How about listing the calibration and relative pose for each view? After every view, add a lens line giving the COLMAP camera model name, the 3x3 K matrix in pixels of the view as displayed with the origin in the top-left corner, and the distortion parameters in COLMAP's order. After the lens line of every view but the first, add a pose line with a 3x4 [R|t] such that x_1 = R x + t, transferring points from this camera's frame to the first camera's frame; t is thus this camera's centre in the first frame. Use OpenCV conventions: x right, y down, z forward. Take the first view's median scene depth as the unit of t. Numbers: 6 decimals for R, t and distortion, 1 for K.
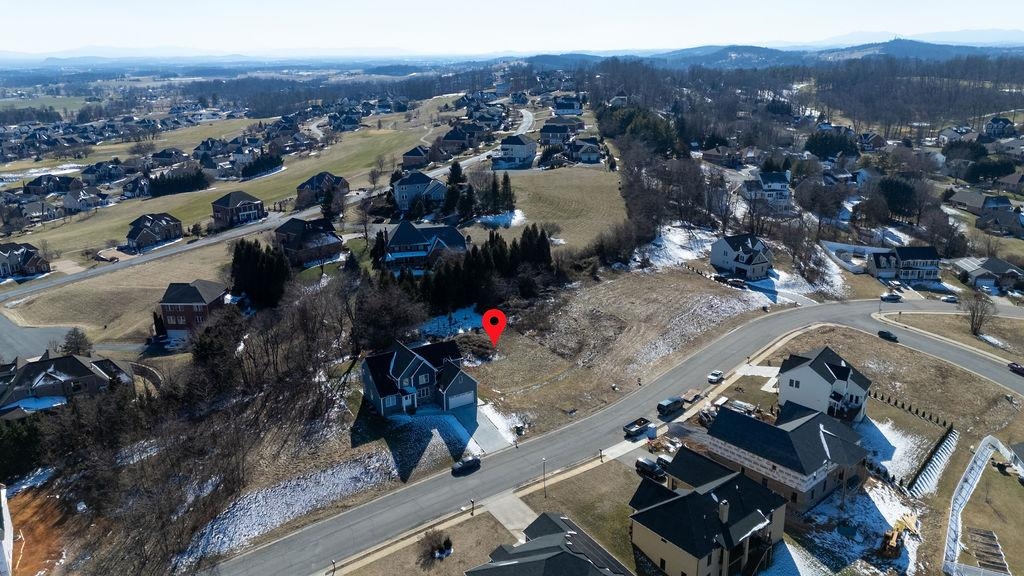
lens RADIAL K [[745.8, 0, 512.0], [0, 745.8, 288.0], [0, 0, 1]] dist [0.088221, -0.075314]
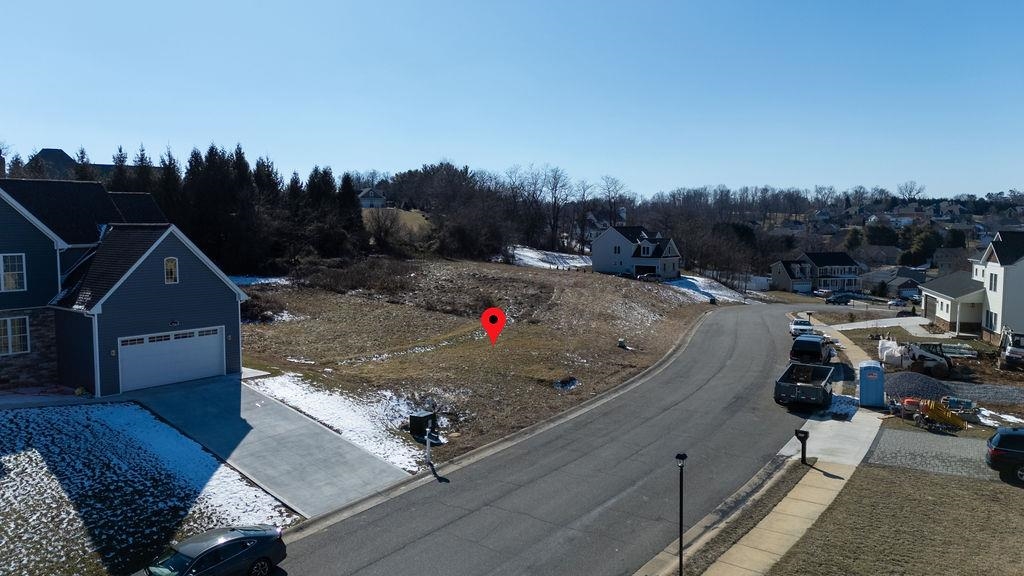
lens RADIAL K [[745.8, 0, 512.0], [0, 745.8, 288.0], [0, 0, 1]] dist [0.088221, -0.075314]
pose [[0.942177, -0.019249, 0.334562, -0.044342], [0.091505, 0.975187, -0.201585, 0.186164], [-0.322381, 0.220543, 0.920560, 0.705361]]
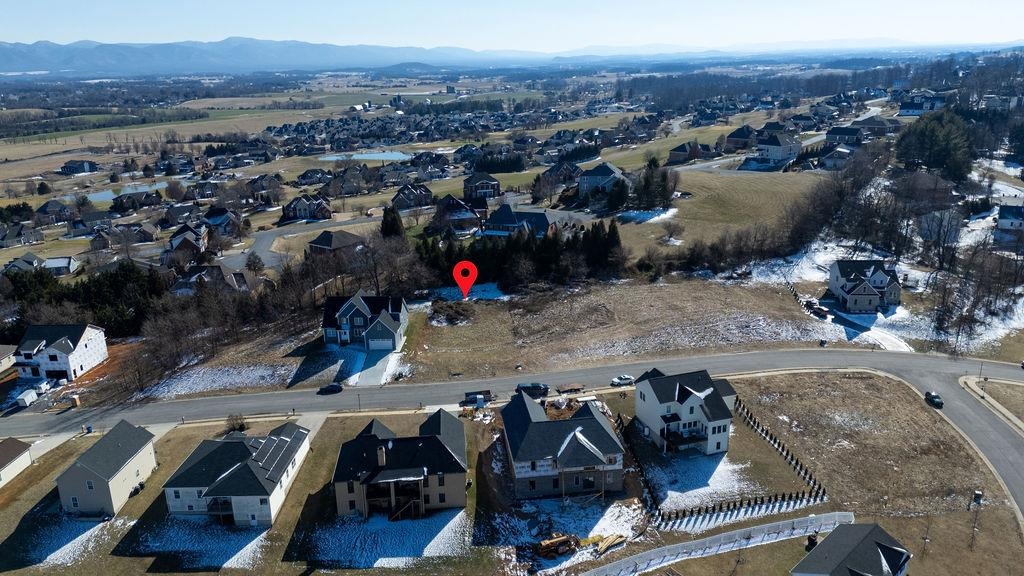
lens RADIAL K [[745.8, 0, 512.0], [0, 745.8, 288.0], [0, 0, 1]] dist [0.088221, -0.075314]
pose [[0.830606, 0.159382, -0.533565, 0.725983], [-0.156022, 0.986396, 0.051768, -0.035375], [0.534557, 0.040249, 0.844173, 0.085740]]
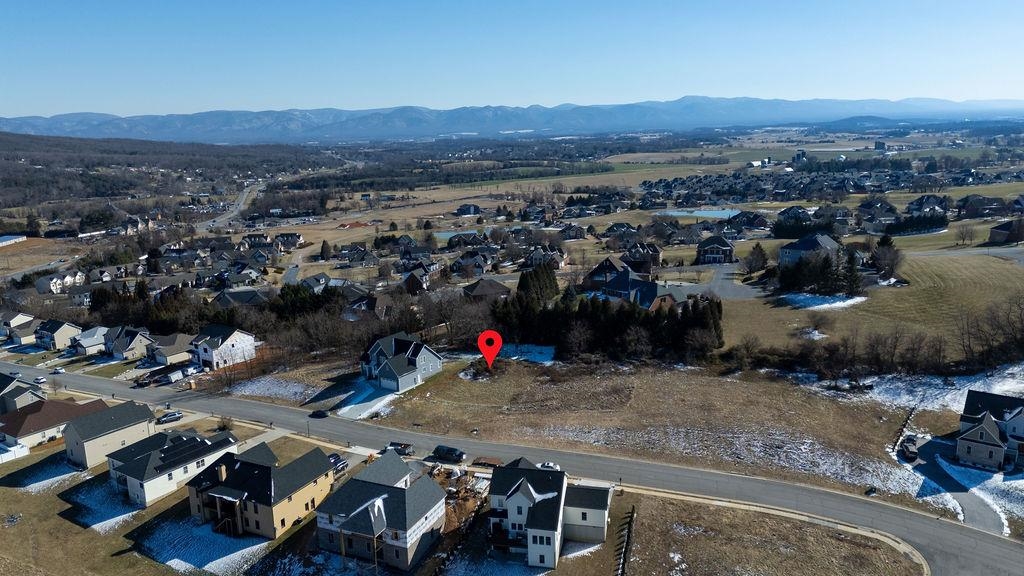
lens RADIAL K [[745.8, 0, 512.0], [0, 745.8, 288.0], [0, 0, 1]] dist [0.088221, -0.075314]
pose [[0.402722, 0.197529, -0.893755, 1.135956], [-0.251333, 0.962769, 0.099532, -0.193311], [0.880140, 0.184546, 0.437374, 0.573454]]
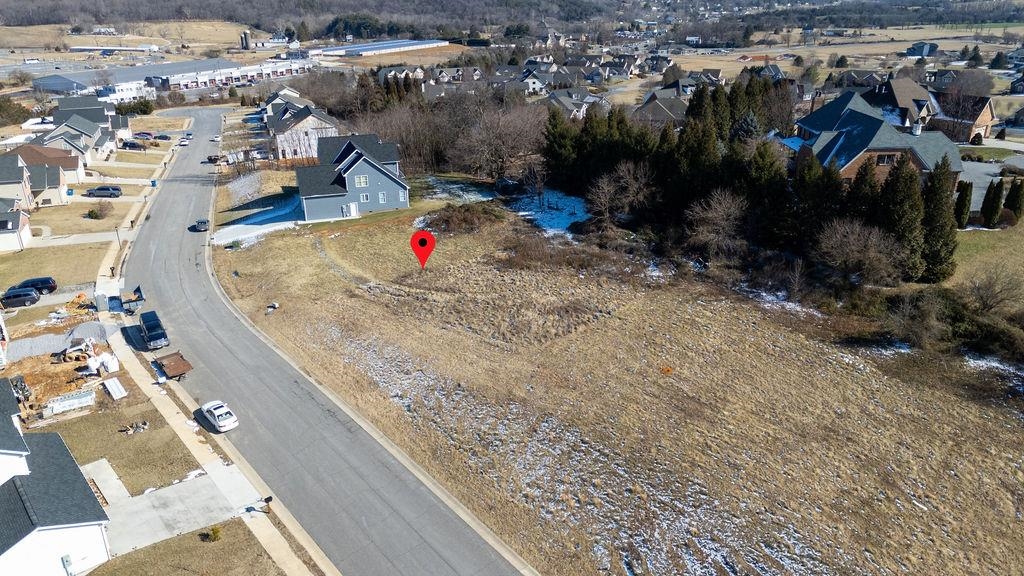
lens RADIAL K [[745.8, 0, 512.0], [0, 745.8, 288.0], [0, 0, 1]] dist [0.088221, -0.075314]
pose [[-0.213783, 0.391119, -0.895166, 0.662210], [-0.286476, 0.850962, 0.440221, -0.208529], [0.933932, 0.350556, -0.069875, 1.285481]]
